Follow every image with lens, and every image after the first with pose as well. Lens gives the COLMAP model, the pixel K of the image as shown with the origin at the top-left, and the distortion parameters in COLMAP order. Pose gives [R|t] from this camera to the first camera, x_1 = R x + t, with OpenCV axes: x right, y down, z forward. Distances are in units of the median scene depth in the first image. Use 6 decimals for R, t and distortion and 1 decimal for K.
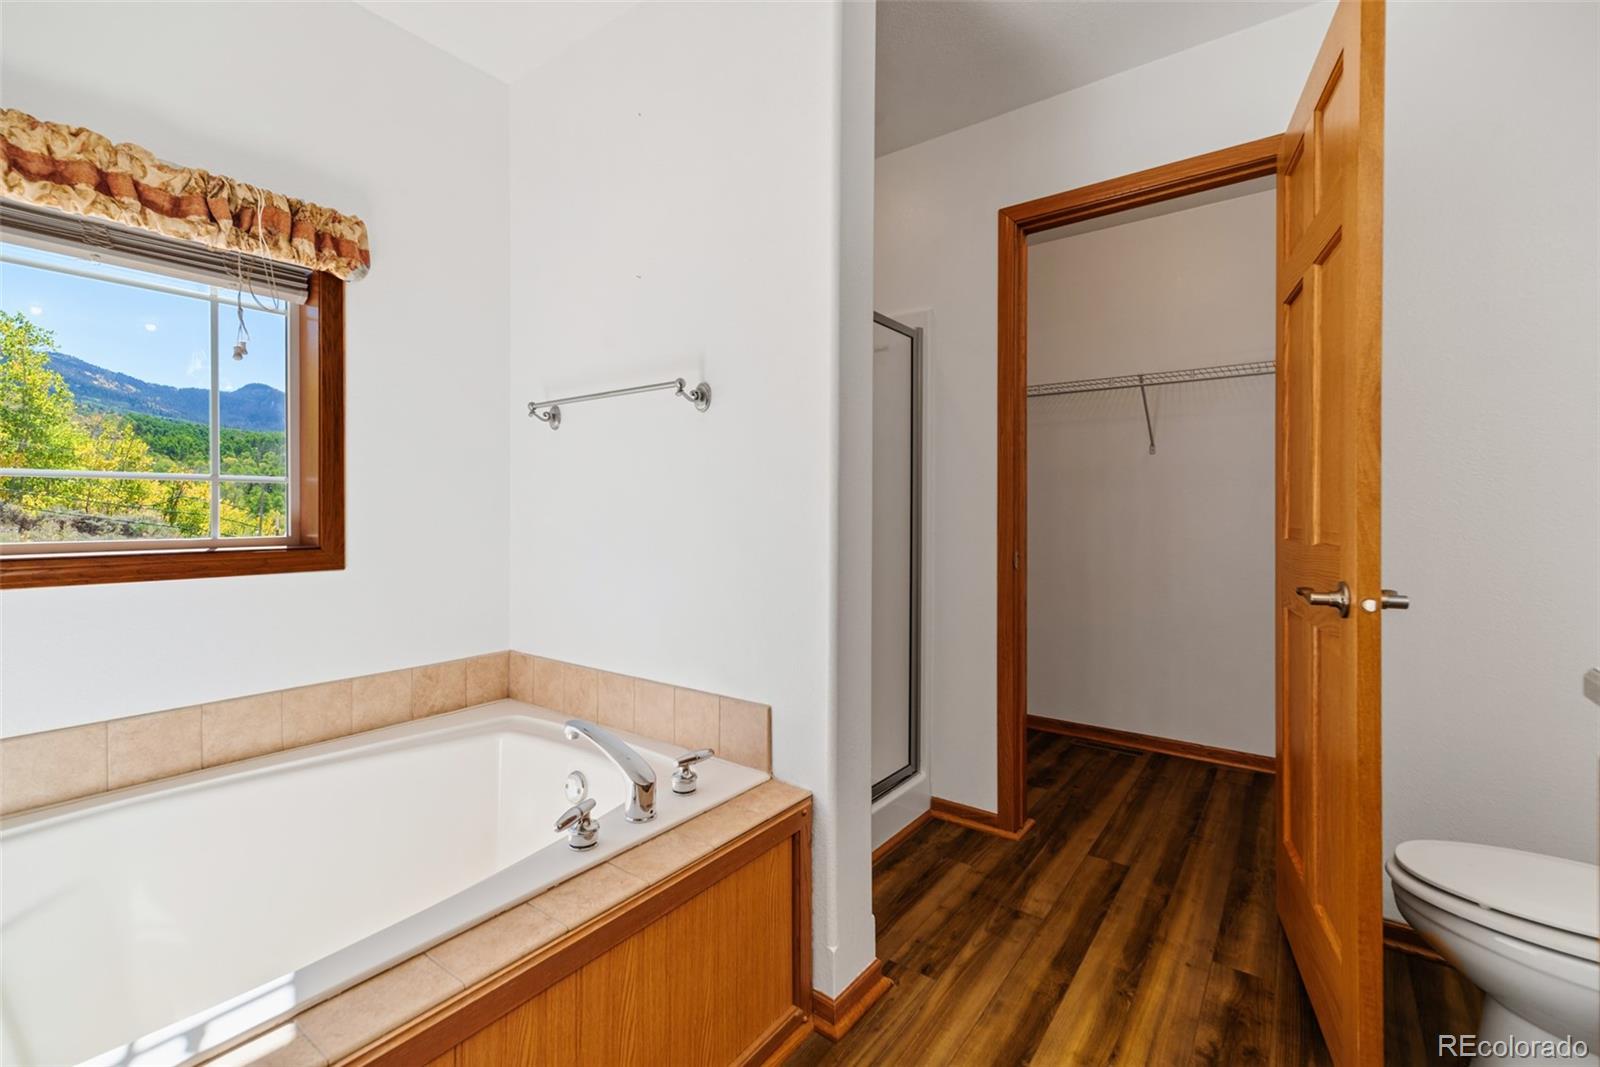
lens RADIAL K [[695.4, 0, 788.2], [0, 695.4, 521.2], [0, 0, 1]] dist [0.005096, 0.001484]
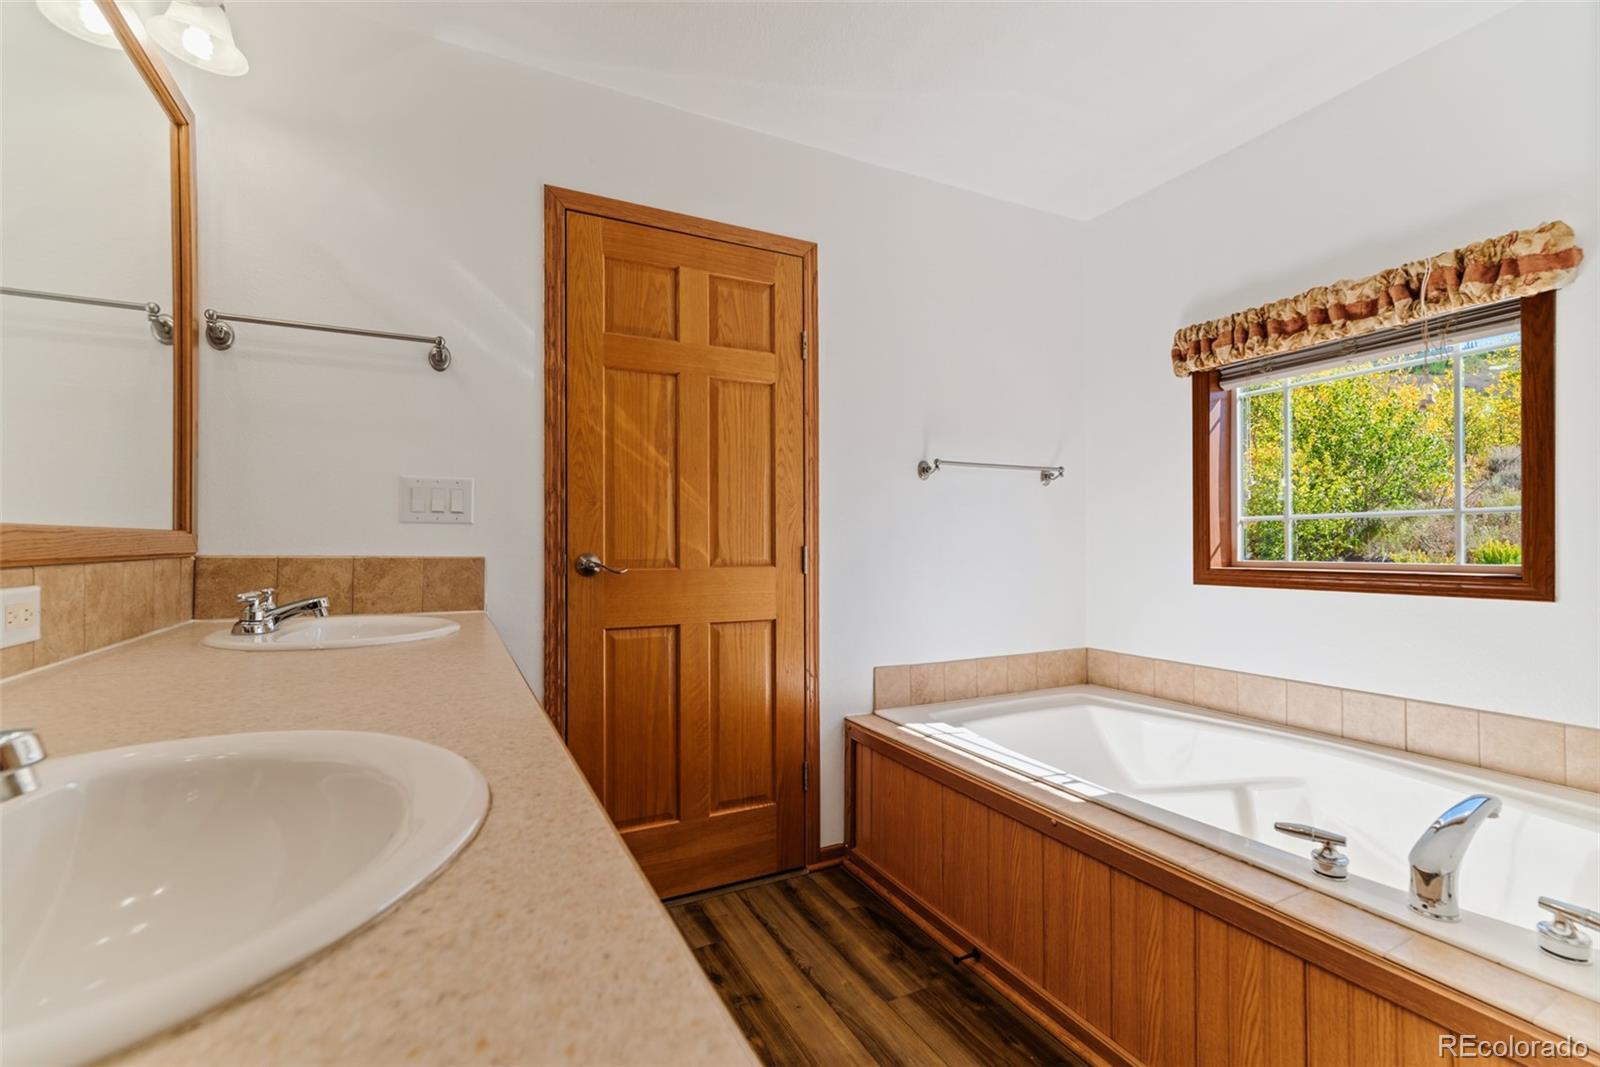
lens RADIAL K [[695.4, 0, 794.9], [0, 695.4, 537.4], [0, 0, 1]] dist [0.005096, 0.001484]
pose [[-0.439501, -0.003409, -0.898236, 0.788823], [-0.008042, 0.999968, 0.000140, -0.011826], [0.898206, 0.007286, -0.439514, 0.622538]]
